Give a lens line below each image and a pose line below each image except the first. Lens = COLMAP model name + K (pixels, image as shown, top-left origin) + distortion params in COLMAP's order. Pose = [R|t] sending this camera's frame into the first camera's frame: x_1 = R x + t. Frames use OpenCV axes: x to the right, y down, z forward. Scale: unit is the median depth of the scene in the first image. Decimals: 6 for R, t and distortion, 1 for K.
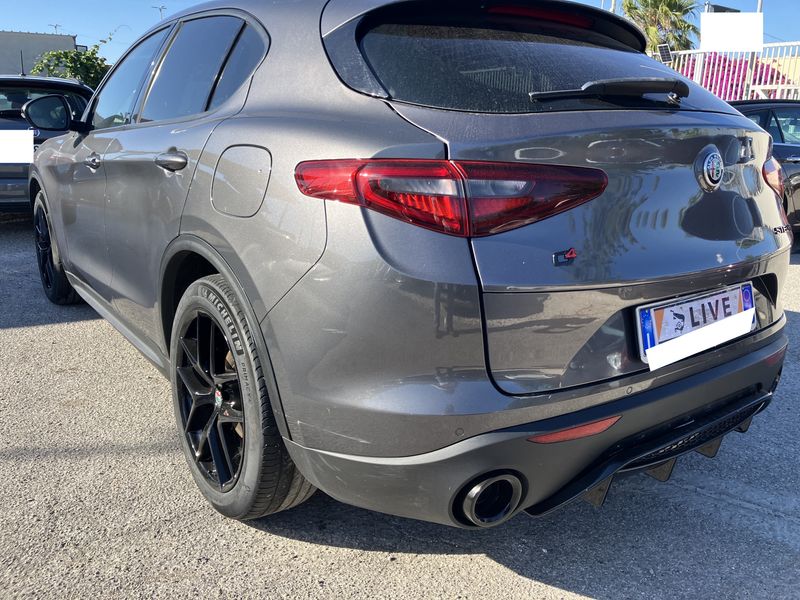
lens RADIAL K [[657.6, 0, 402.8], [0, 657.6, 297.1], [0, 0, 1]] dist [0.062271, -0.081841]
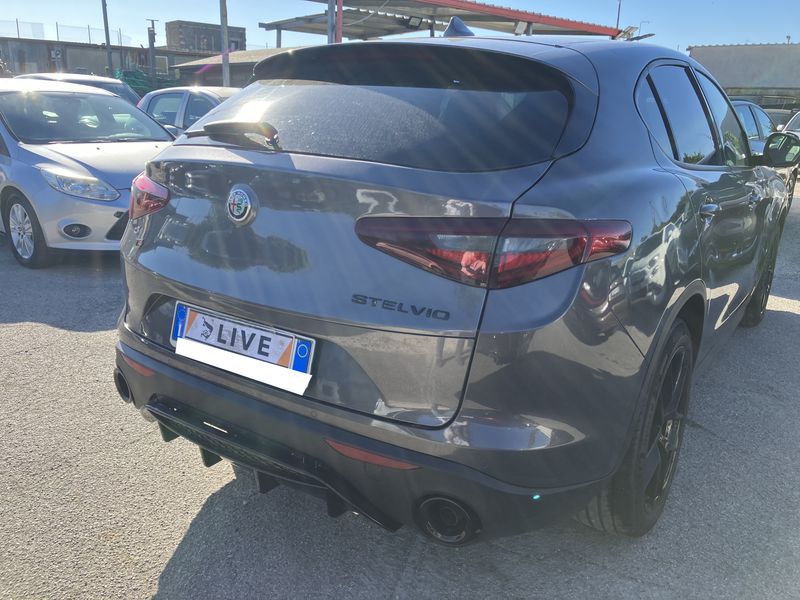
lens RADIAL K [[657.6, 0, 402.8], [0, 657.6, 297.1], [0, 0, 1]] dist [0.062271, -0.081841]
pose [[0.330410, 0.250447, -0.910003, 1.540326], [-0.265098, 0.949966, 0.165191, -0.293288], [0.905843, 0.186659, 0.380271, 0.852060]]
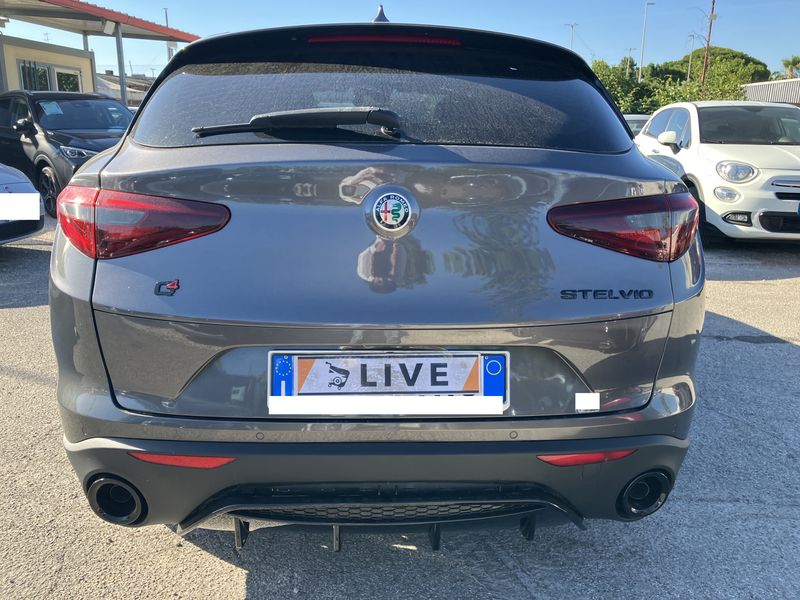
lens RADIAL K [[657.6, 0, 402.8], [0, 657.6, 297.1], [0, 0, 1]] dist [0.062271, -0.081841]
pose [[0.827689, 0.129820, -0.545965, 0.954882], [-0.138378, 0.990048, 0.025631, -0.104408], [0.543859, 0.054335, 0.837416, 0.286672]]
